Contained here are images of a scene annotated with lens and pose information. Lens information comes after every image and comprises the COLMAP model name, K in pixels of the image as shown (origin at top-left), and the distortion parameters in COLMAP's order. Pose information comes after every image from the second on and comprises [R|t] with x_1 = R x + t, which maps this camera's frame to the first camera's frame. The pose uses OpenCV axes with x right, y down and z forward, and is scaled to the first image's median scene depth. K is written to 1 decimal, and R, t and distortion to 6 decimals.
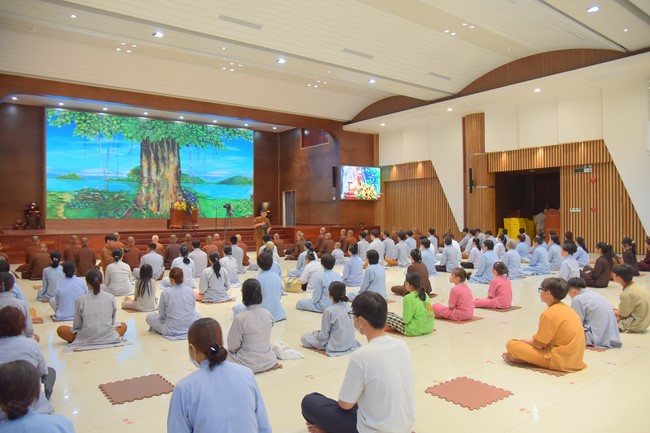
lens RADIAL K [[471.3, 0, 325.0], [0, 471.3, 216.5], [0, 0, 1]] dist [-0.121673, 0.091447]
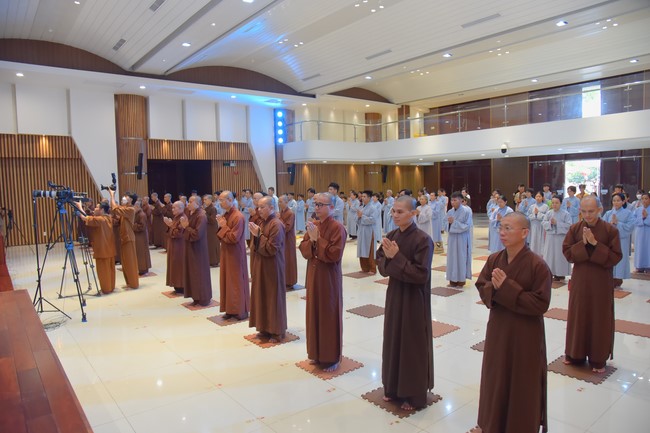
lens RADIAL K [[450.7, 0, 325.0], [0, 450.7, 216.5], [0, 0, 1]] dist [-0.111441, 0.076395]
pose [[-0.021759, -0.054048, 0.998301, -0.507488], [0.028636, 0.998094, 0.054661, -0.011964], [-0.999353, 0.029776, -0.020170, 0.553218]]
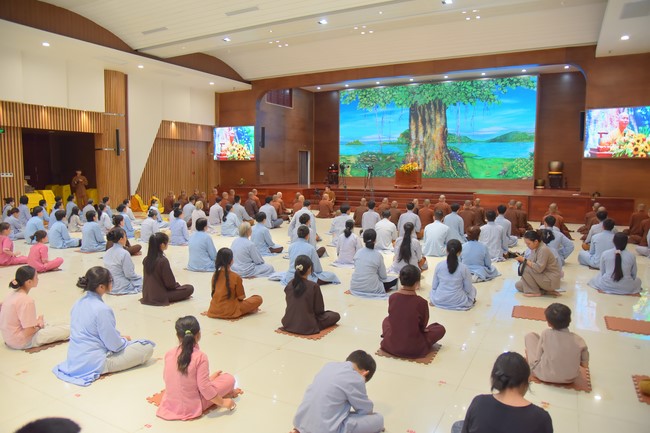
lens RADIAL K [[450.7, 0, 325.0], [0, 450.7, 216.5], [0, 0, 1]] dist [-0.111441, 0.076395]
pose [[0.411077, 0.101458, -0.905937, 0.488391], [-0.006973, 0.994108, 0.108168, -0.017441], [0.911574, -0.038149, 0.409362, 0.374015]]
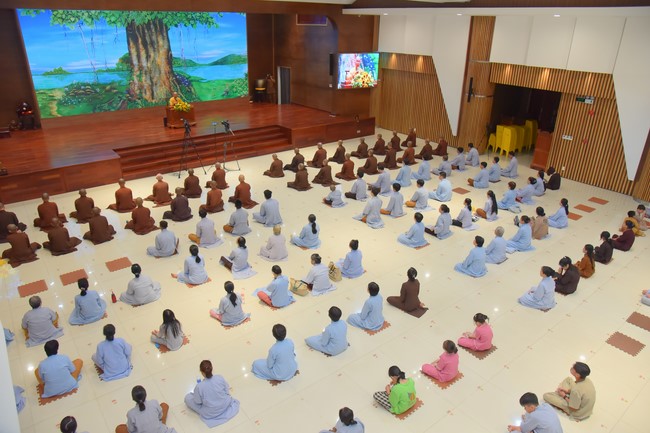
lens RADIAL K [[450.7, 0, 325.0], [0, 450.7, 216.5], [0, 0, 1]] dist [-0.111441, 0.076395]
pose [[0.999454, 0.015073, 0.029419, -0.016588], [-0.025577, 0.916427, 0.399383, -0.168706], [-0.020941, -0.399918, 0.916312, 0.031479]]
